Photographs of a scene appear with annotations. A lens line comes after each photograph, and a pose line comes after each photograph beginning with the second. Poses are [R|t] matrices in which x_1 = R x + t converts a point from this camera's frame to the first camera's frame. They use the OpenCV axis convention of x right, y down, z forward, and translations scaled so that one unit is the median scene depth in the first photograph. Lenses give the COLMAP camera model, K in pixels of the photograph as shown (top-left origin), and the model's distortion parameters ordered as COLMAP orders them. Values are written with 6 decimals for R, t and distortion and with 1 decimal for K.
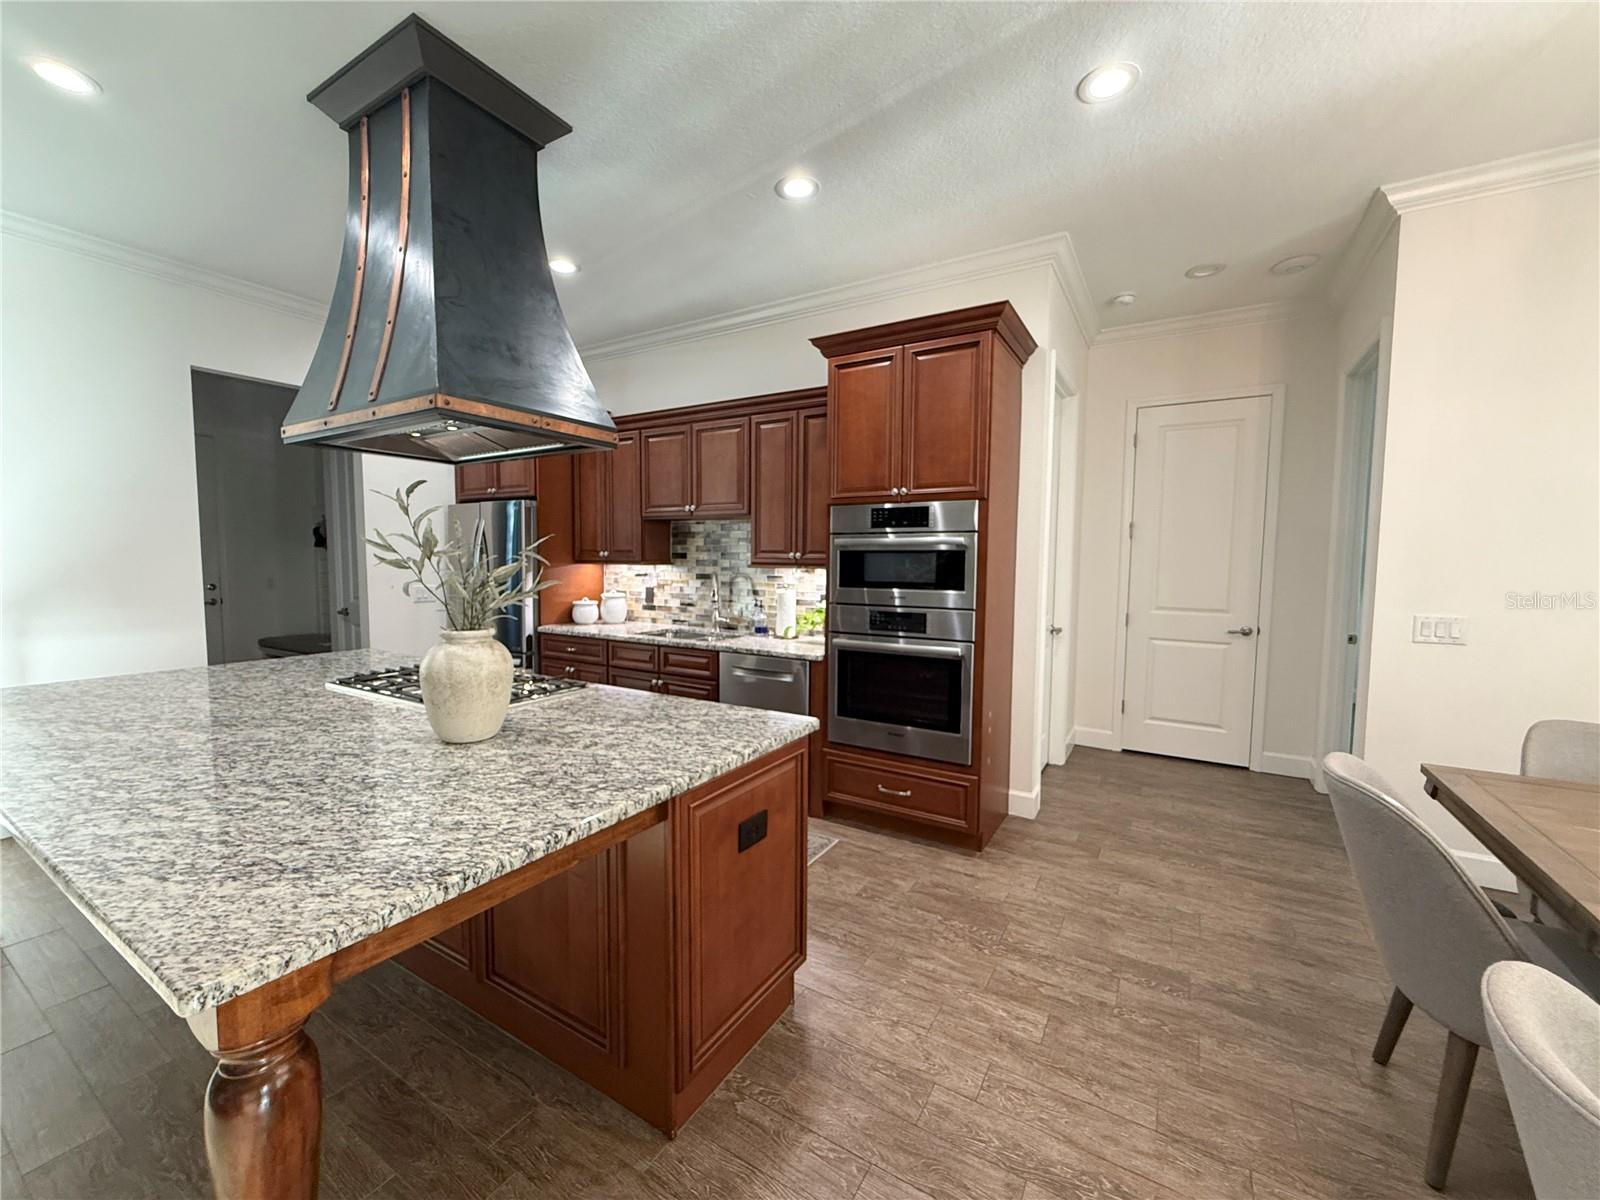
lens RADIAL K [[636.4, 0, 797.7], [0, 636.4, 601.3], [0, 0, 1]] dist [-0.000507, -0.000223]
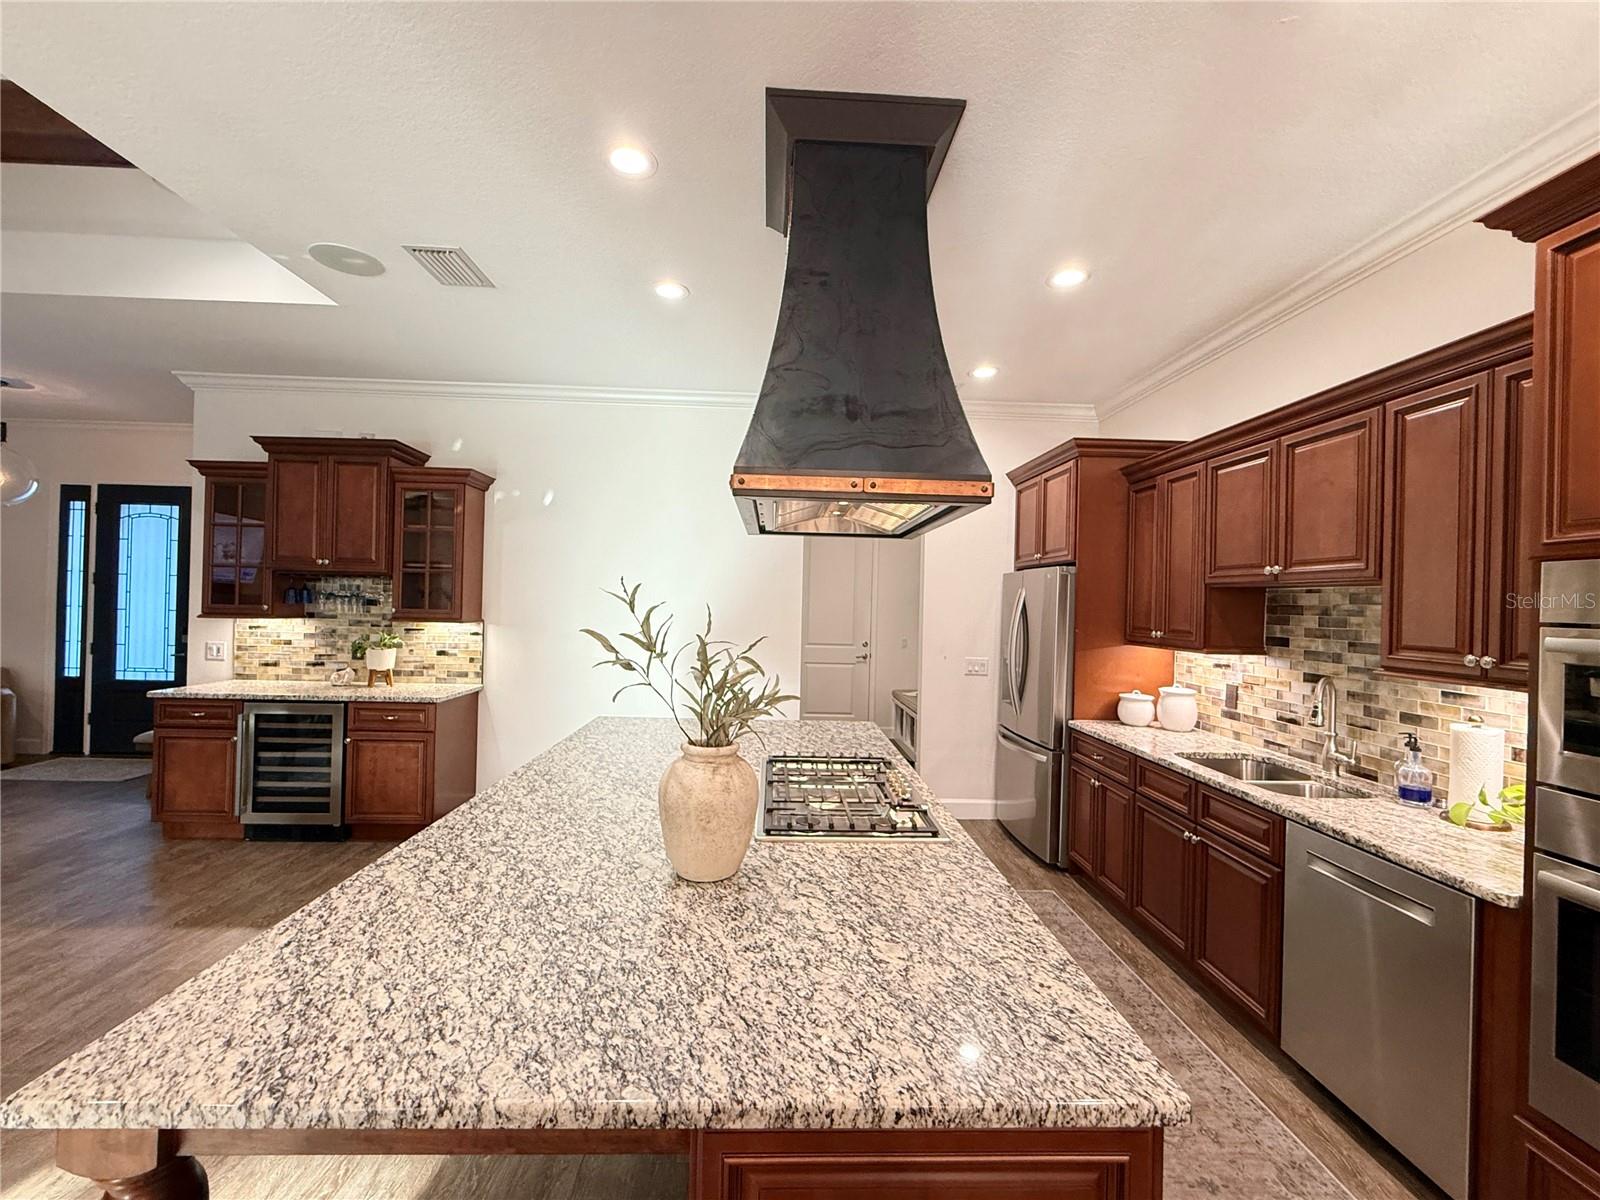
lens RADIAL K [[668.0, 0, 797.5], [0, 668.0, 600.9], [0, 0, 1]] dist [-0.000493, 0.000123]
pose [[0.549603, 0.004028, -0.835416, 0.141132], [-0.079267, 0.995728, -0.047347, -0.054366], [0.831657, 0.092243, 0.547575, 0.288338]]
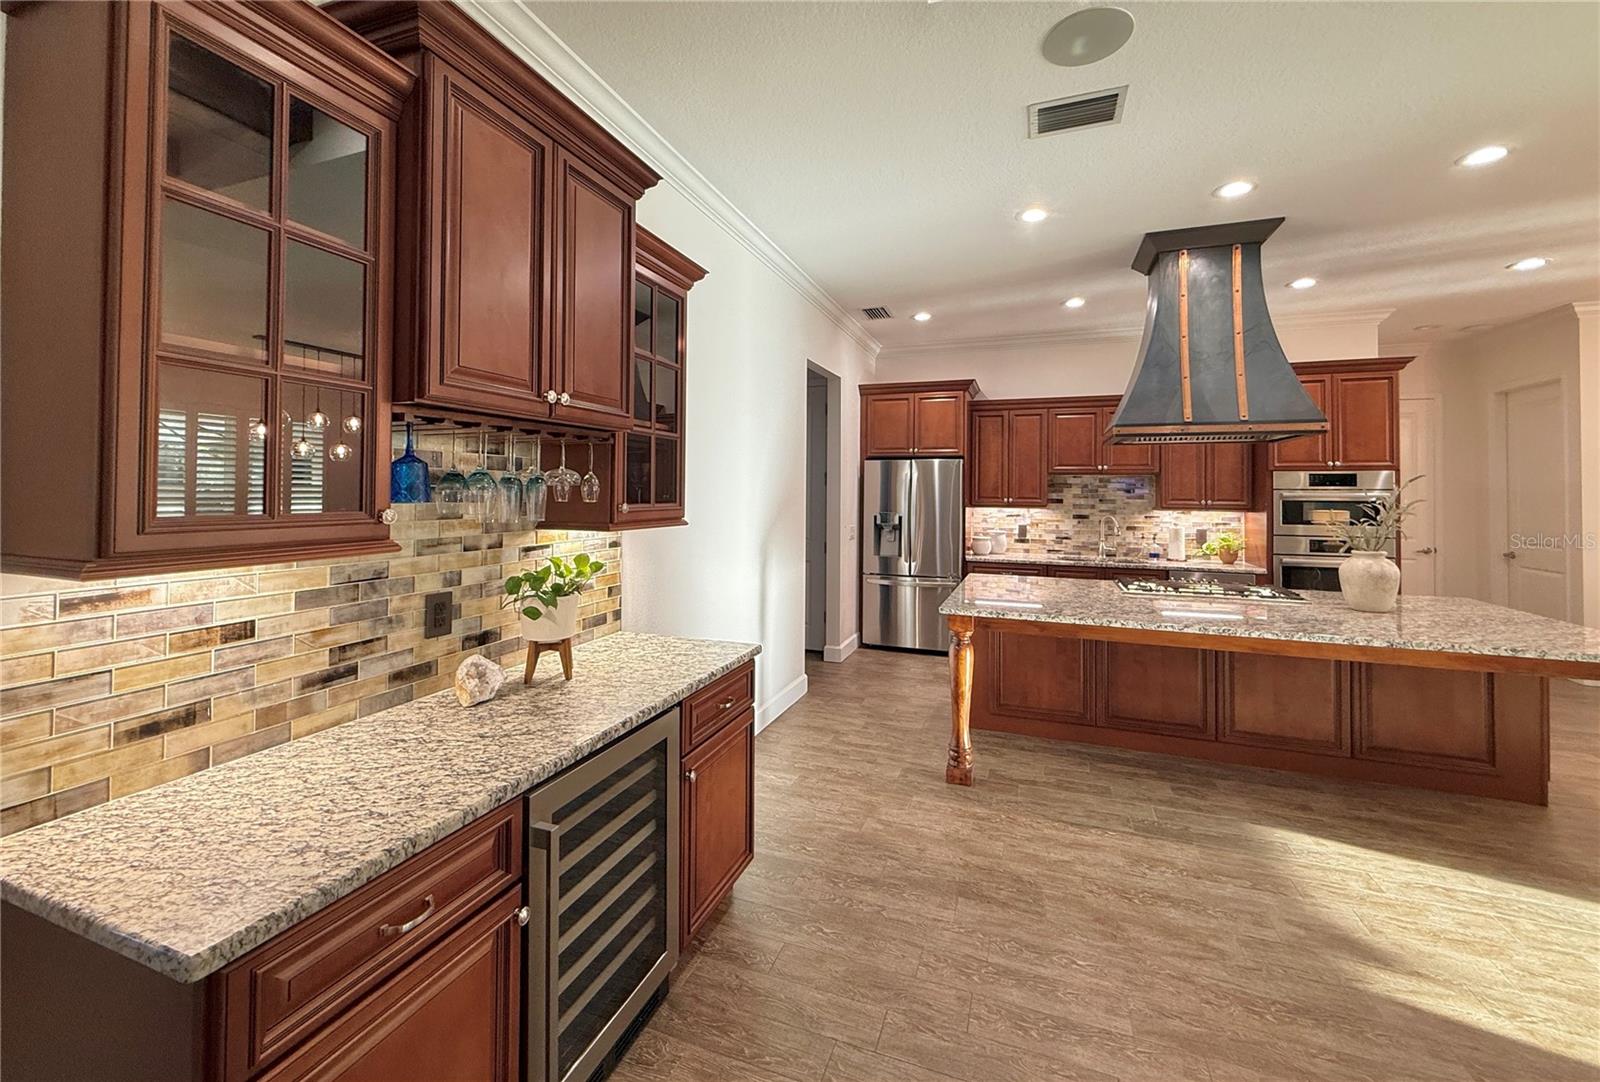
lens RADIAL K [[631.2, 0, 784.6], [0, 631.2, 481.0], [0, 0, 1]] dist [-0.010271, 0.000067]
pose [[0.985230, 0.003382, 0.171202, -1.233985], [0.011267, 0.996358, -0.084526, -0.011419], [-0.170864, 0.085206, 0.981603, -0.248175]]
